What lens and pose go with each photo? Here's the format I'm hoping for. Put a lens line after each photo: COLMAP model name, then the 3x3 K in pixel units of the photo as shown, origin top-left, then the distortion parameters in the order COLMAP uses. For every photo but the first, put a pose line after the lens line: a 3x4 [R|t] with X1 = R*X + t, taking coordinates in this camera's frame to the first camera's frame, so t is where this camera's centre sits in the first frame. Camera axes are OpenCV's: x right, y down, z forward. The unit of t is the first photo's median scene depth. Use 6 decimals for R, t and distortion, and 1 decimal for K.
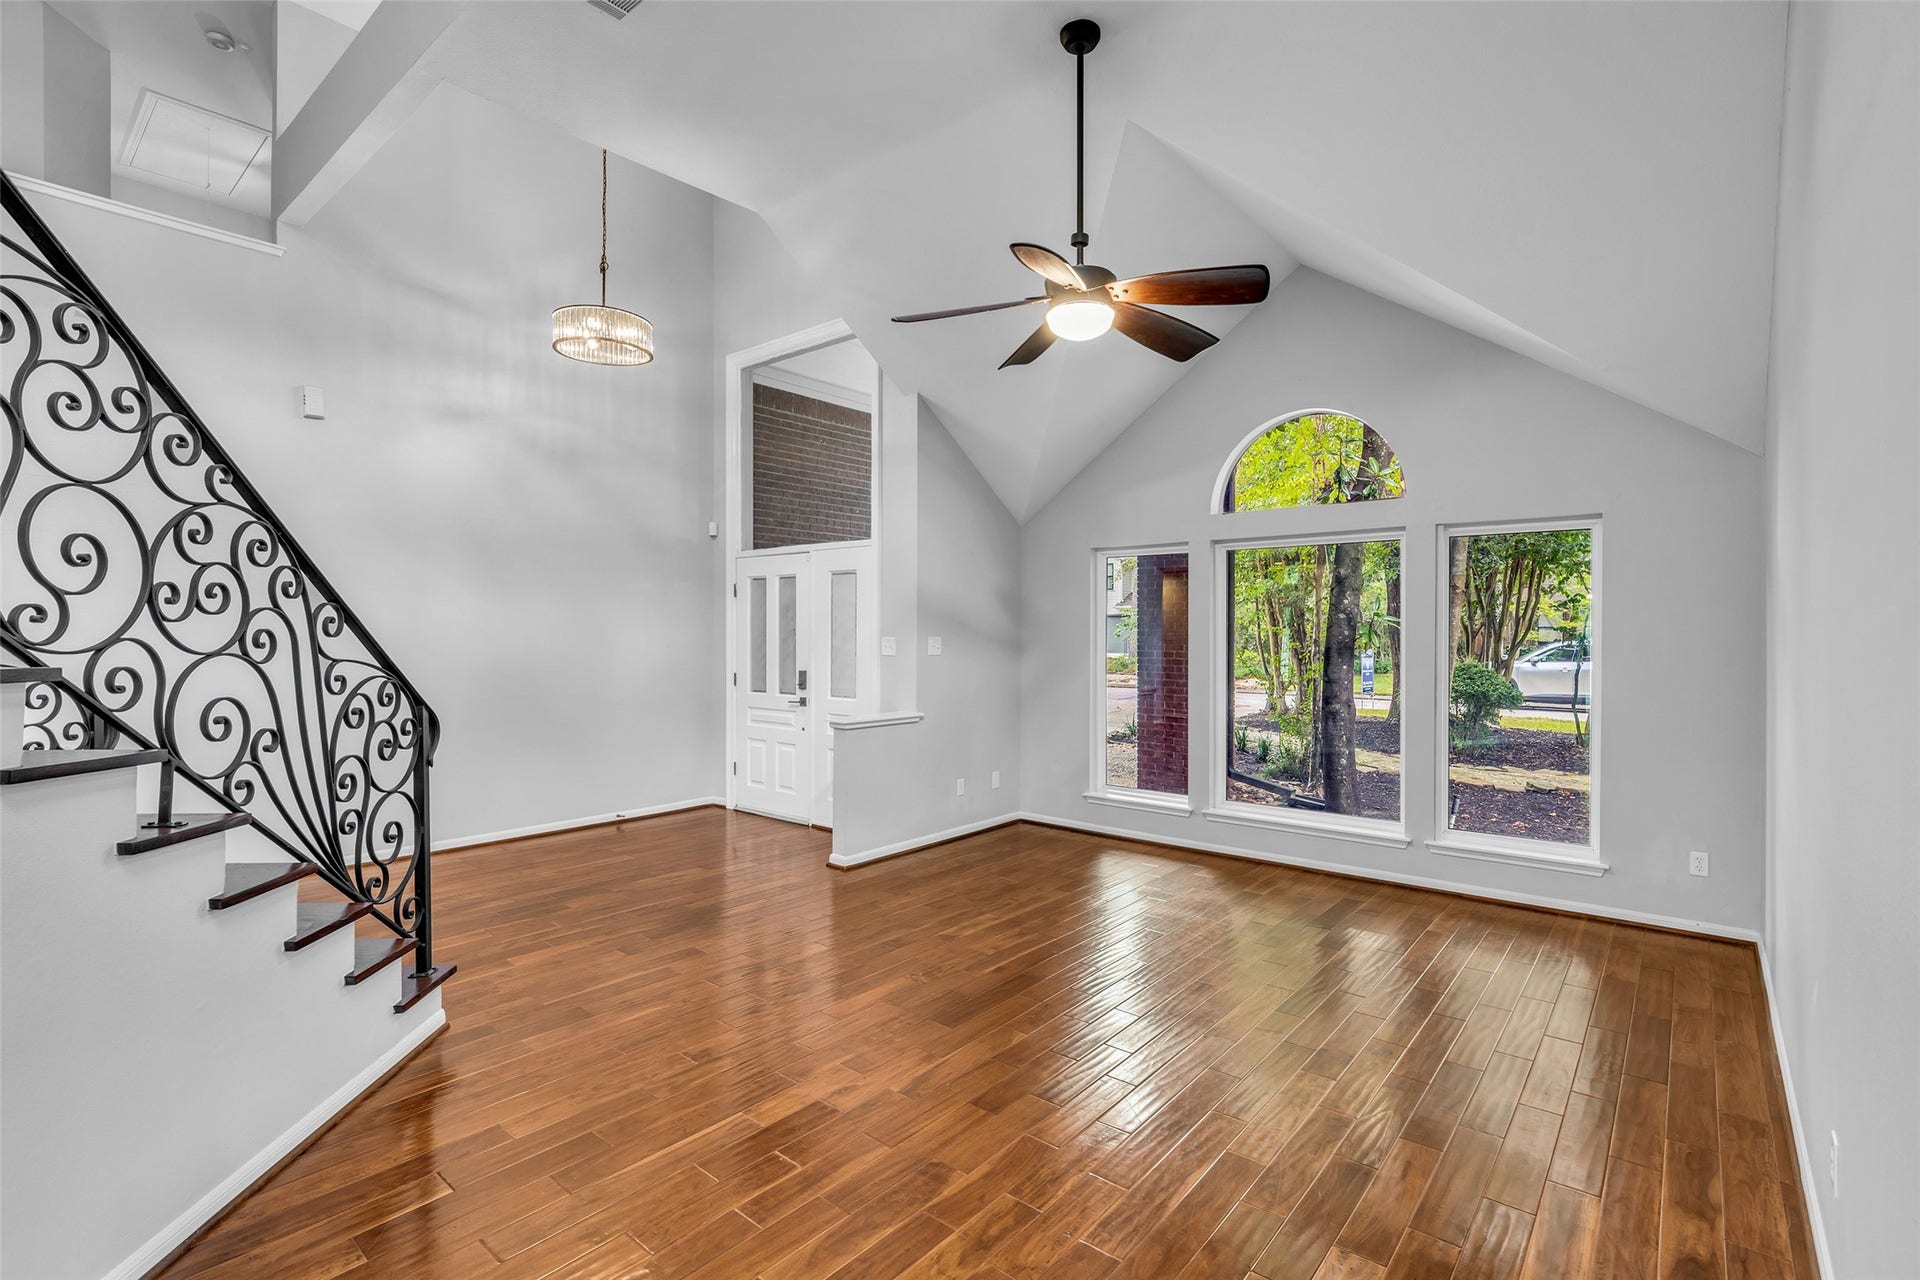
lens RADIAL K [[887.1, 0, 957.0], [0, 887.1, 638.8], [0, 0, 1]] dist [-0.002313, -0.000059]
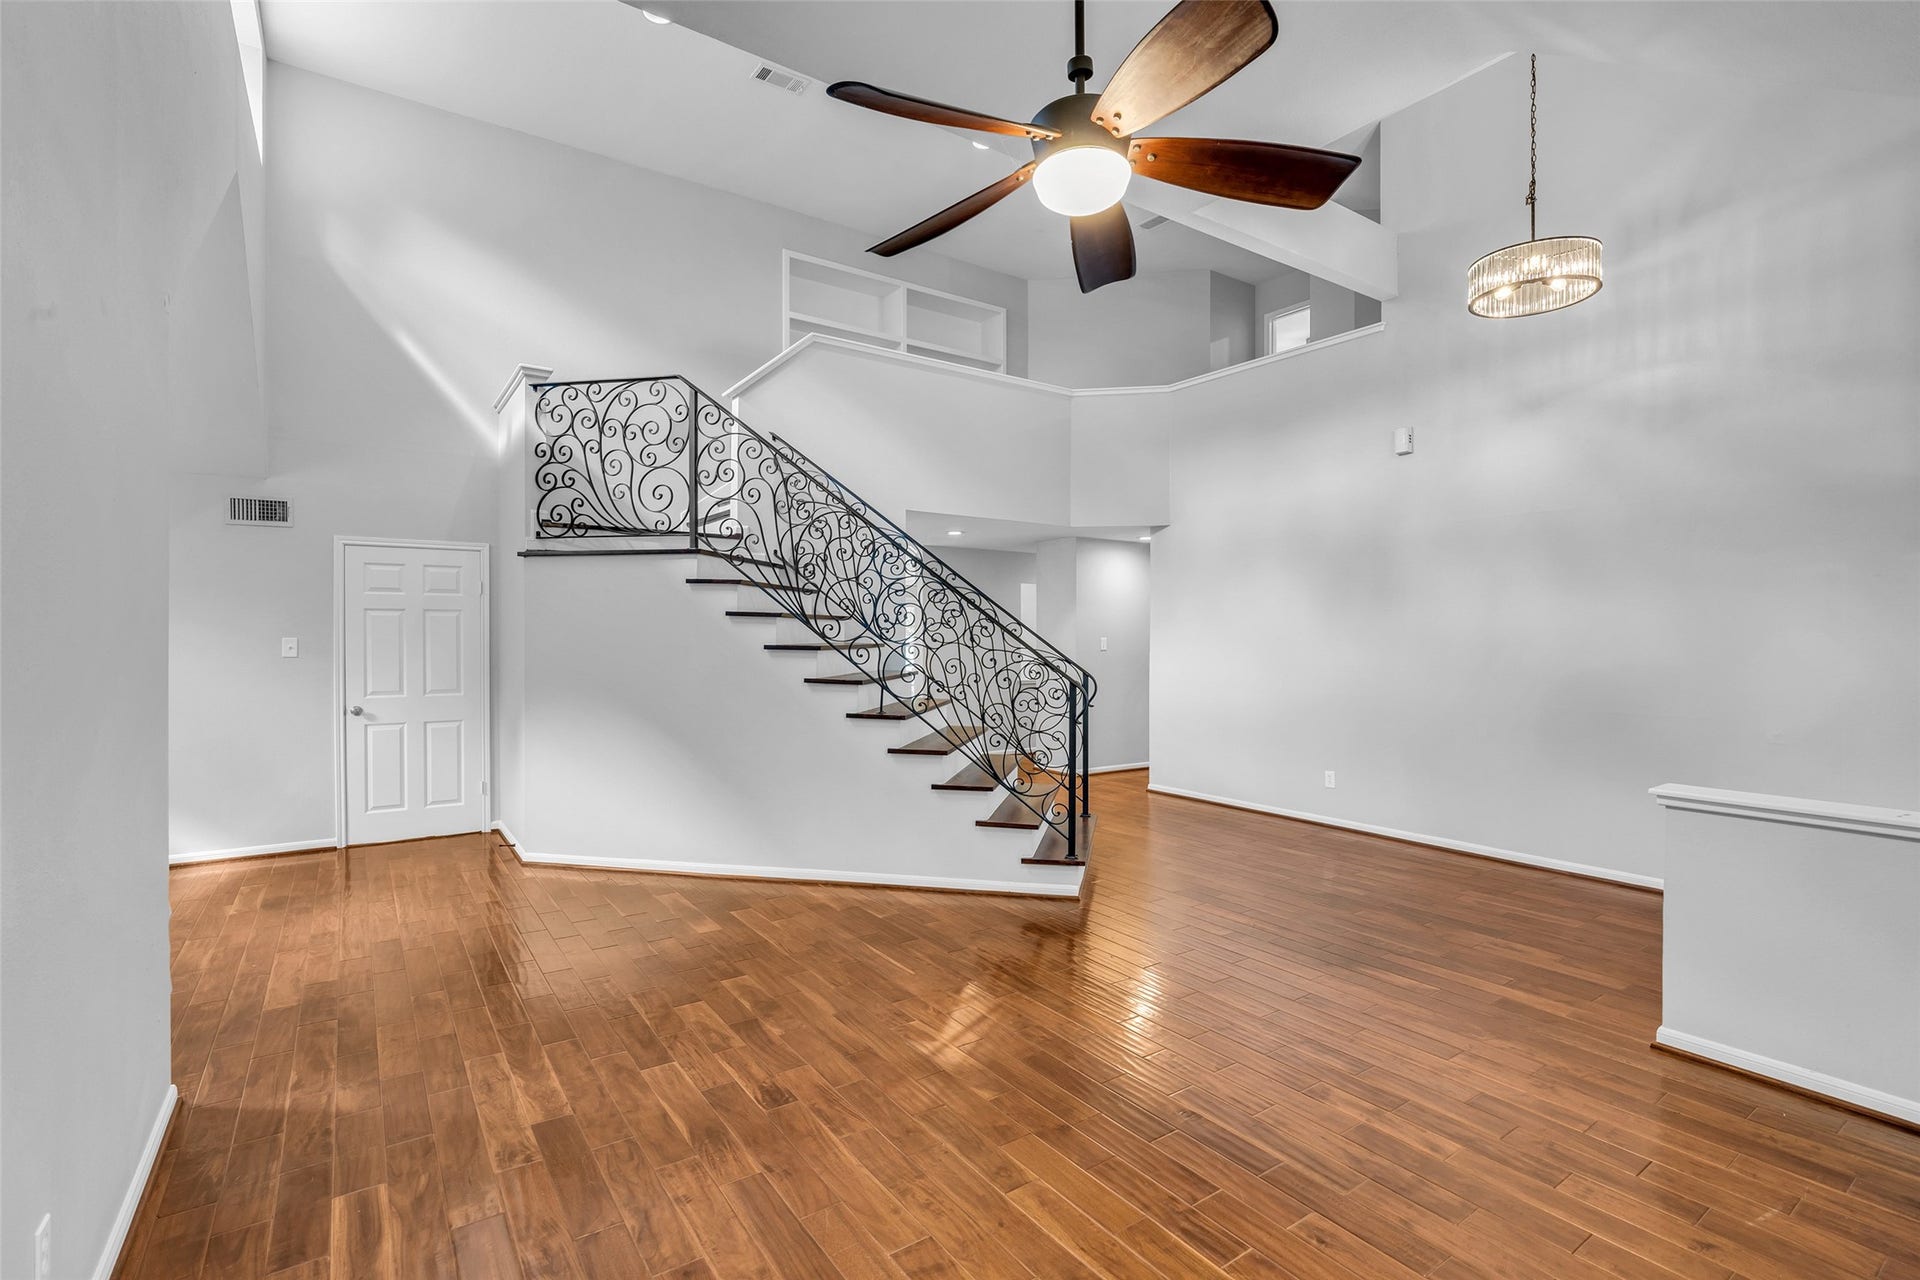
lens RADIAL K [[887.1, 0, 951.7], [0, 887.1, 643.3], [0, 0, 1]] dist [-0.002313, -0.000059]
pose [[-0.282578, 0.000957, -0.959244, 0.647743], [-0.010358, 0.999938, 0.004049, 0.004534], [0.959188, 0.011080, -0.282551, 0.859206]]
